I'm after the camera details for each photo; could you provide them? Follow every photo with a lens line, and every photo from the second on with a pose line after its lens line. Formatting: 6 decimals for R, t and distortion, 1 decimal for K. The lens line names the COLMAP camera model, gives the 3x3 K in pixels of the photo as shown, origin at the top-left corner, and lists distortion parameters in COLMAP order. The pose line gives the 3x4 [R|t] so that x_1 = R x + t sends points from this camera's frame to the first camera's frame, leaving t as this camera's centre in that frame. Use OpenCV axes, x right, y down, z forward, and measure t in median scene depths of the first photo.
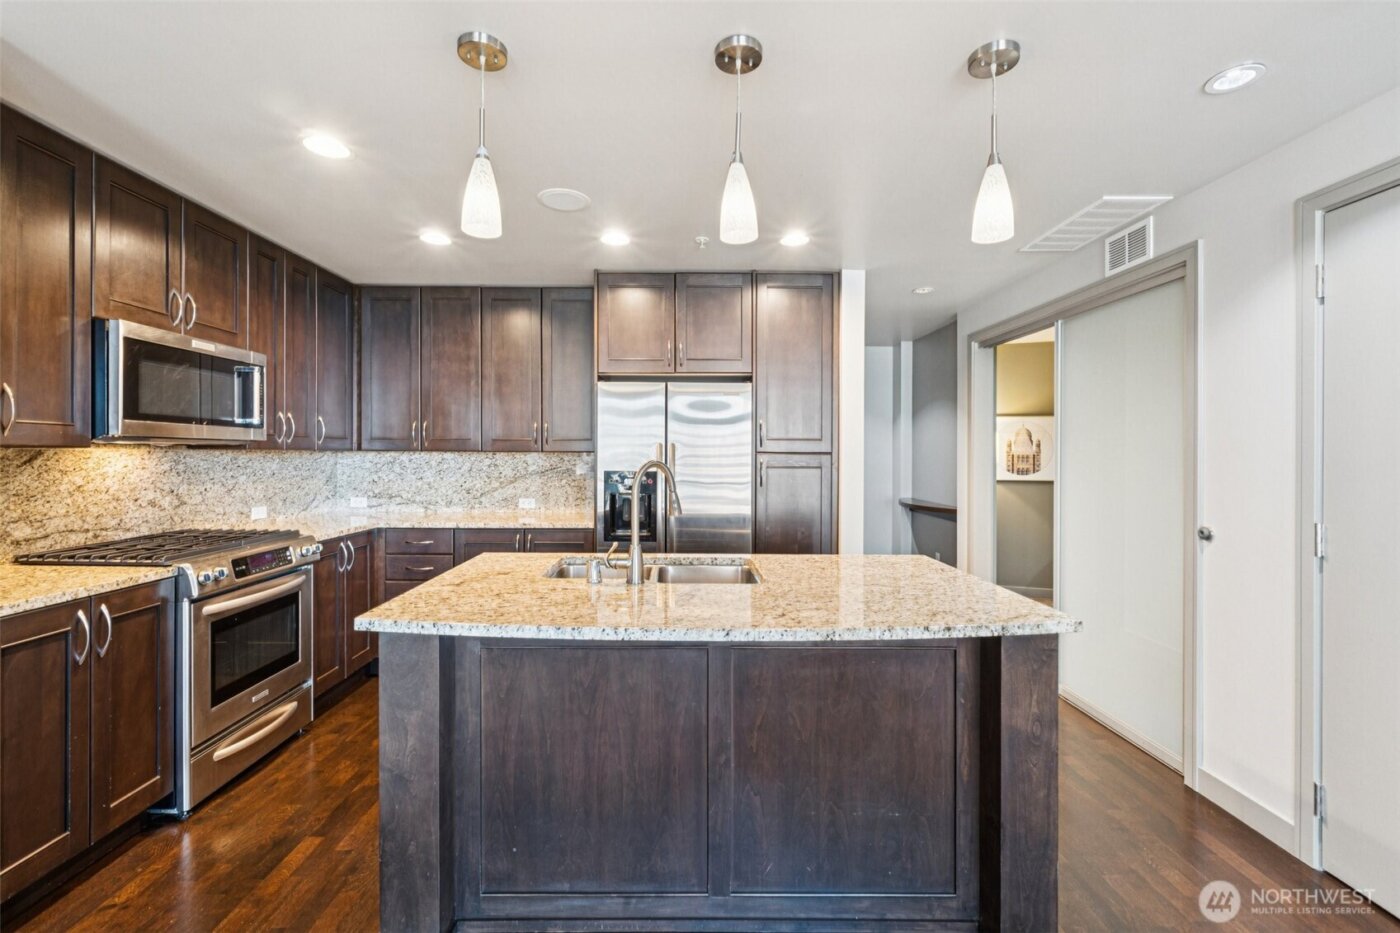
lens RADIAL K [[598.0, 0, 681.1], [0, 598.0, 453.9], [0, 0, 1]] dist [-0.005606, -0.001025]
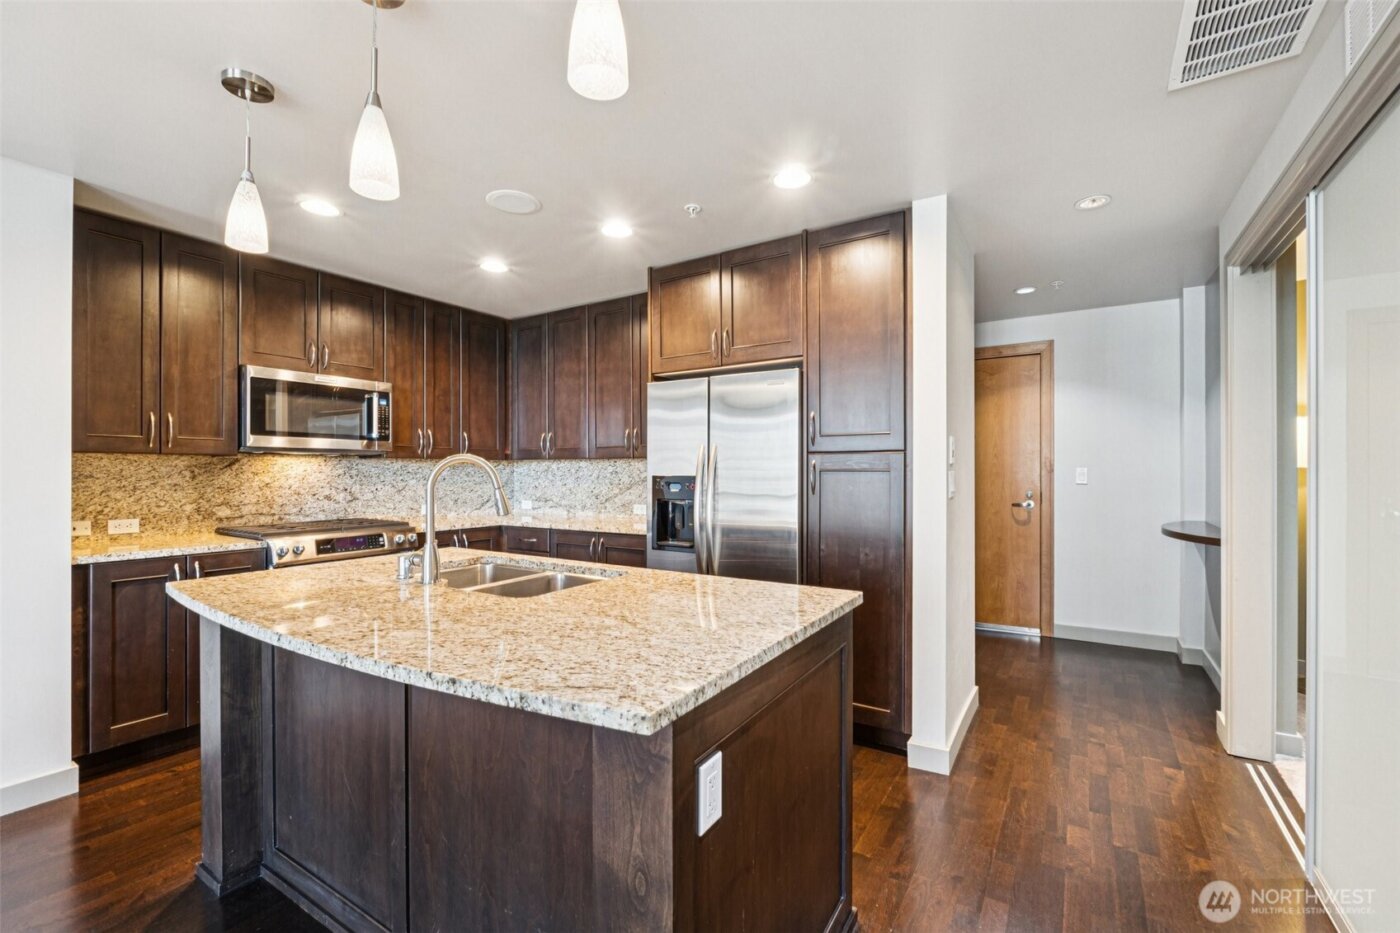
lens RADIAL K [[598.0, 0, 695.4], [0, 598.0, 470.2], [0, 0, 1]] dist [-0.005606, -0.001025]
pose [[0.836257, -0.007424, -0.548288, 0.560571], [0.006951, 0.999972, -0.002937, 0.028698], [0.548294, -0.001355, 0.836285, 0.306482]]
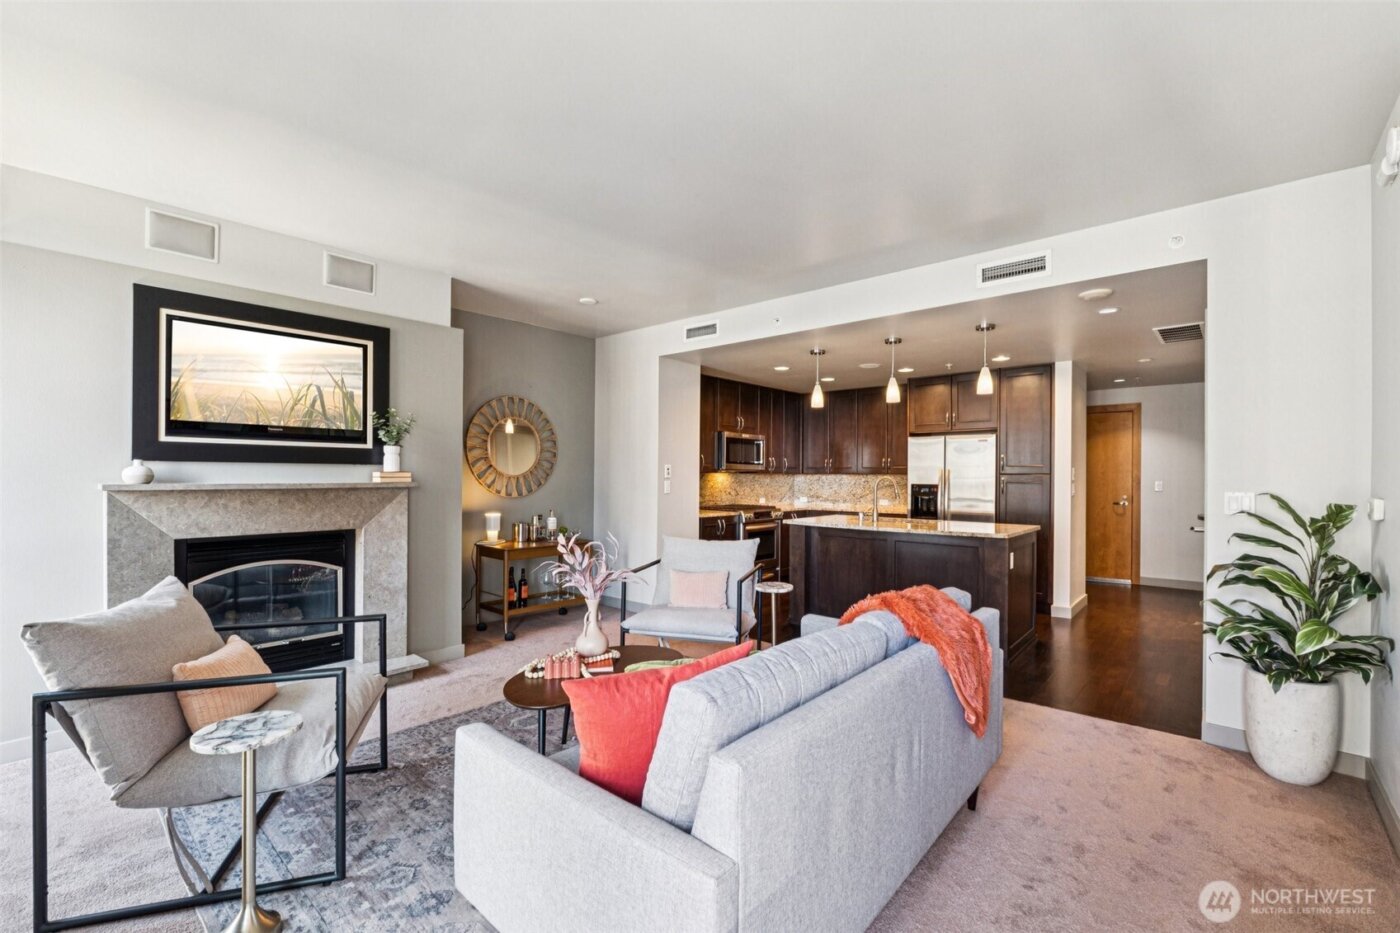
lens RADIAL K [[598.0, 0, 690.1], [0, 598.0, 478.5], [0, 0, 1]] dist [-0.005606, -0.001025]
pose [[0.737044, 0.001220, -0.675844, 0.798081], [-0.000250, 0.999999, 0.001533, 0.010467], [0.675845, -0.000961, 0.737044, -1.100094]]
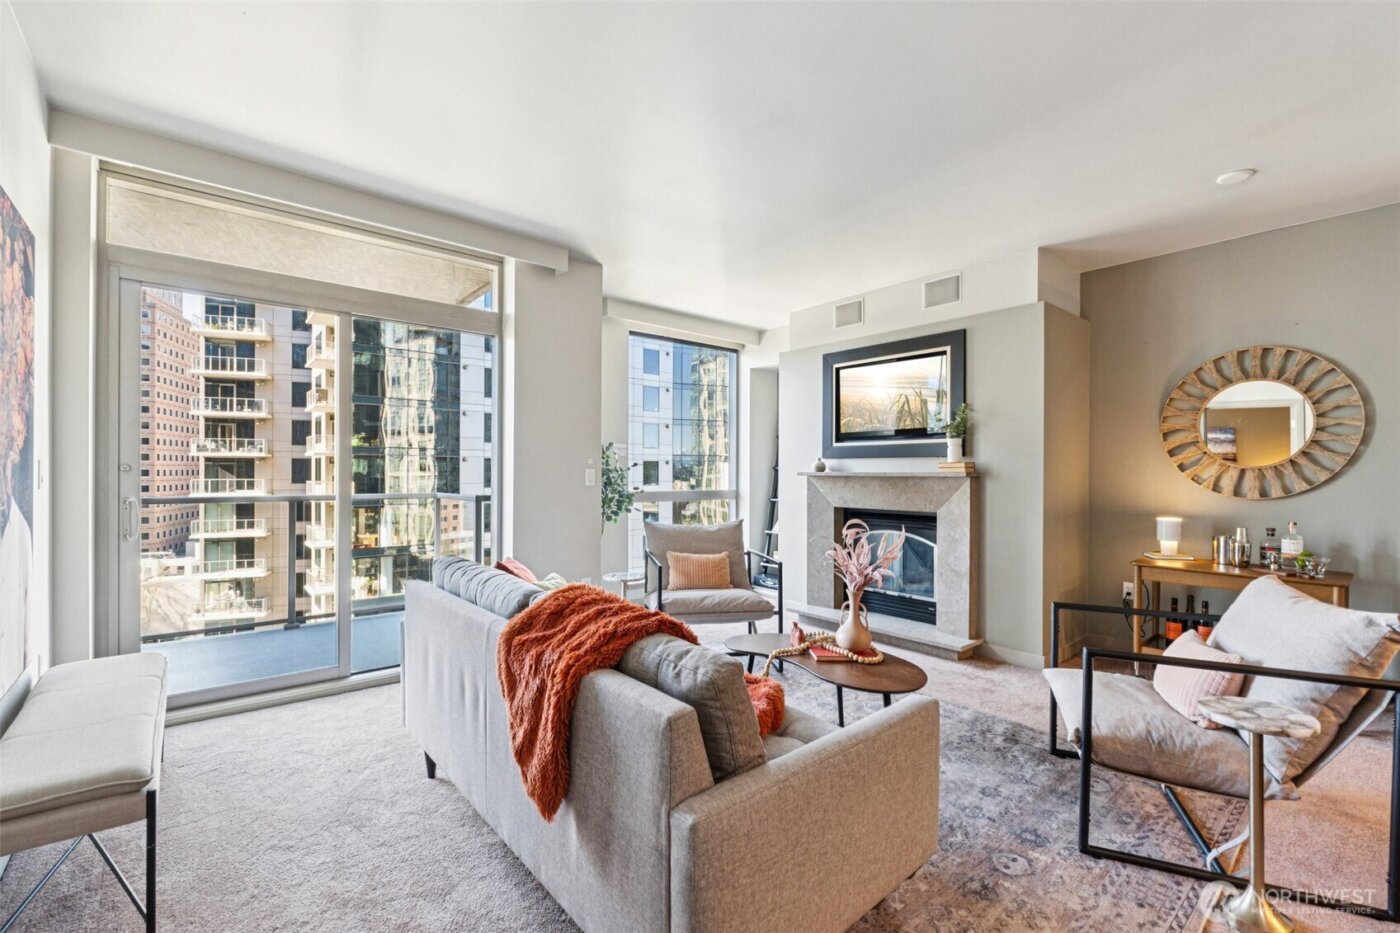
lens RADIAL K [[598.0, 0, 698.1], [0, 598.0, 471.5], [0, 0, 1]] dist [-0.005606, -0.001025]
pose [[-0.765465, -0.010450, -0.643392, 0.802051], [-0.009272, 0.999943, -0.005210, 0.032984], [0.643410, 0.001978, -0.765519, 0.180958]]
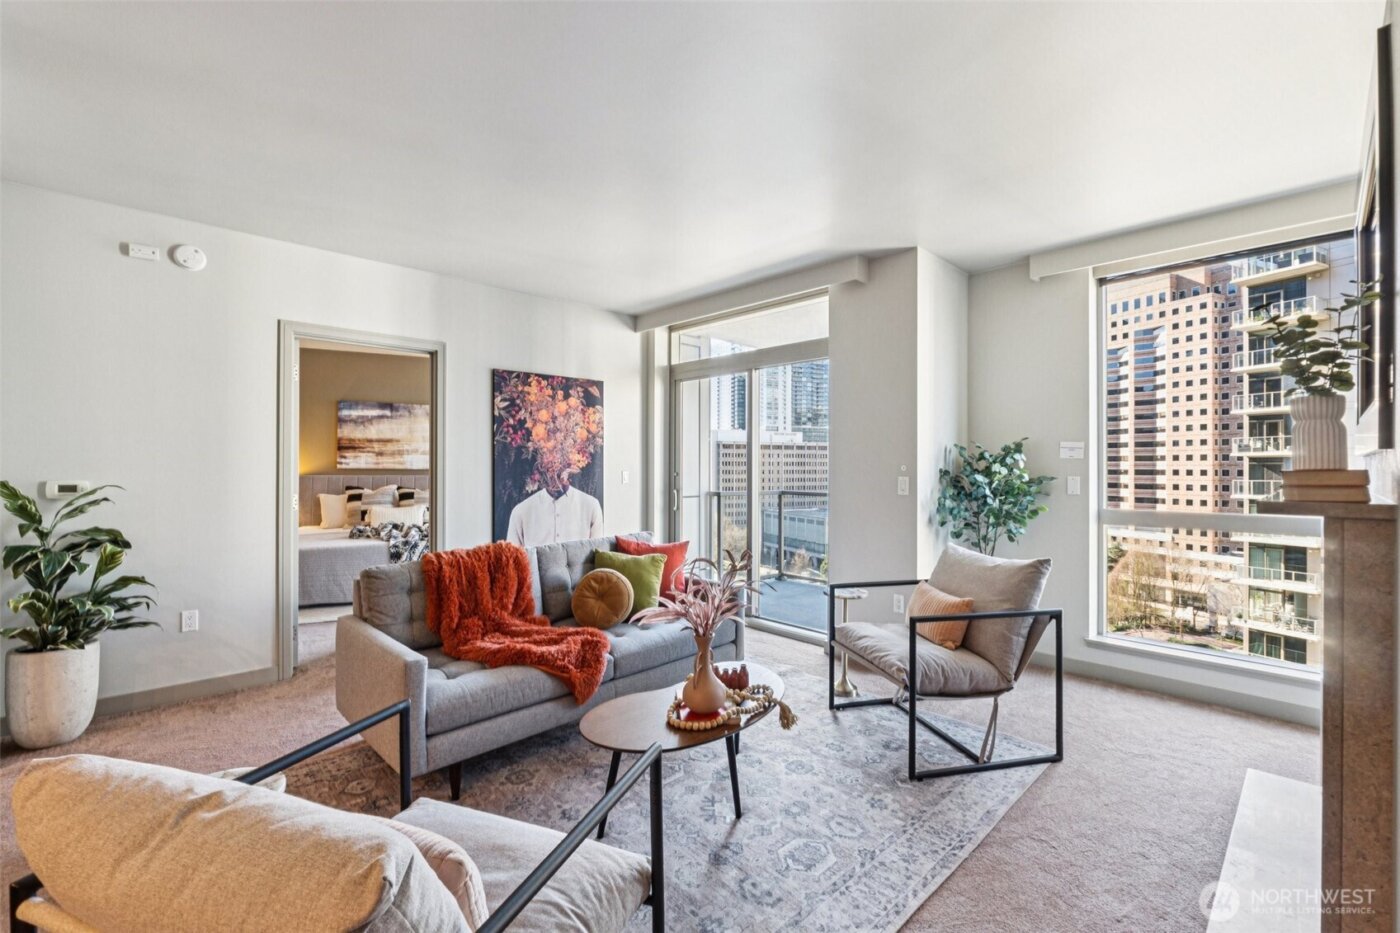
lens RADIAL K [[598.0, 0, 702.6], [0, 598.0, 464.7], [0, 0, 1]] dist [-0.005606, -0.001025]
pose [[-0.690007, -0.006578, 0.723773, -0.651233], [-0.008830, 0.999961, 0.000670, -0.003434], [-0.723749, -0.005928, -0.690038, 0.136321]]
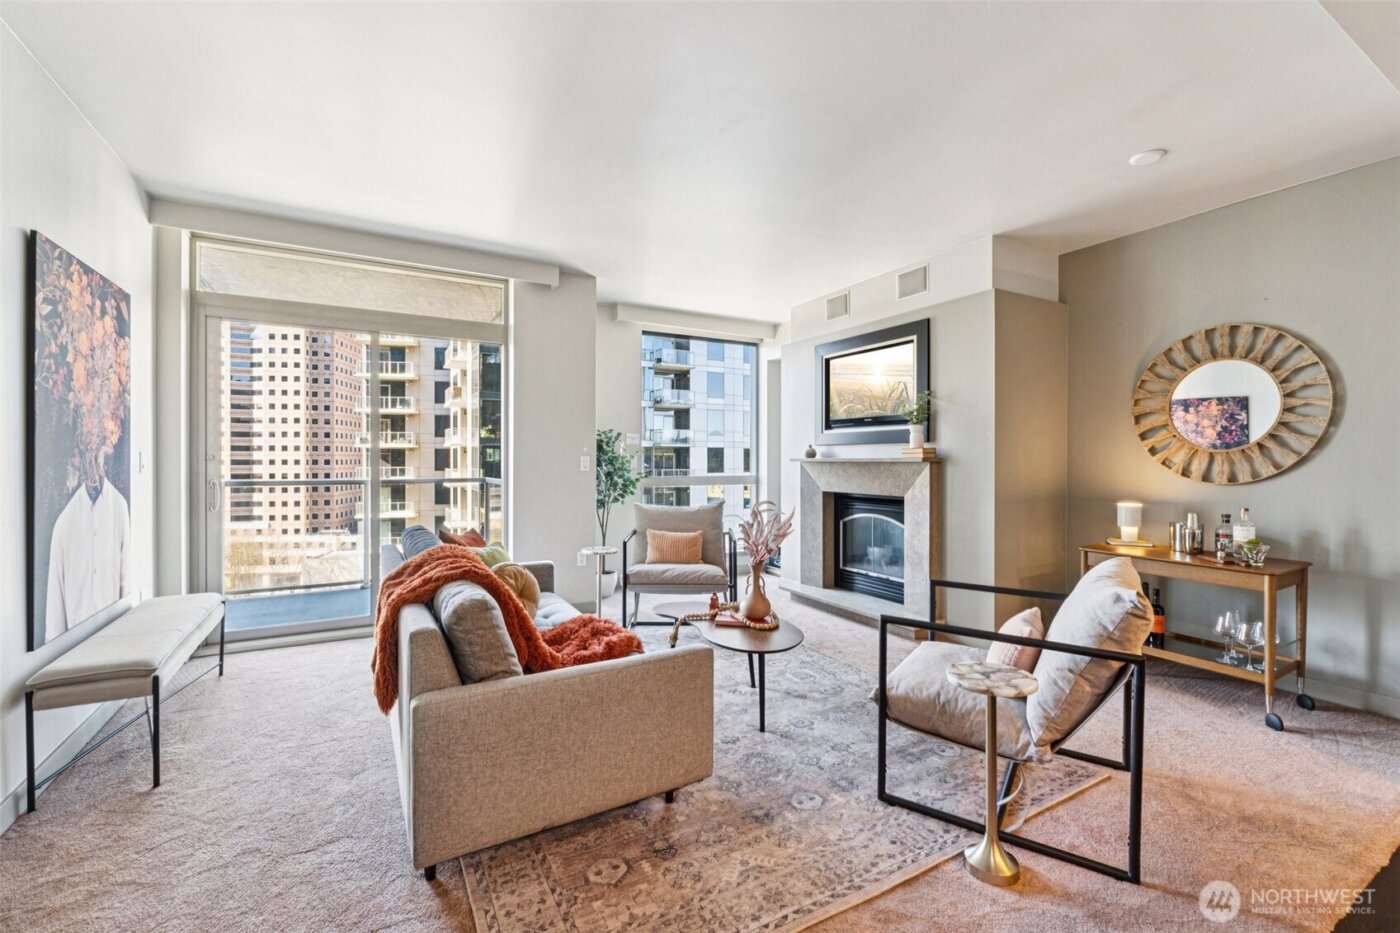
lens RADIAL K [[598.0, 0, 703.5], [0, 598.0, 456.3], [0, 0, 1]] dist [-0.005606, -0.001025]
pose [[-0.872602, -0.009442, -0.488341, 0.576451], [-0.005830, 0.999943, -0.008916, 0.033728], [0.488398, -0.004933, -0.872607, 0.519311]]
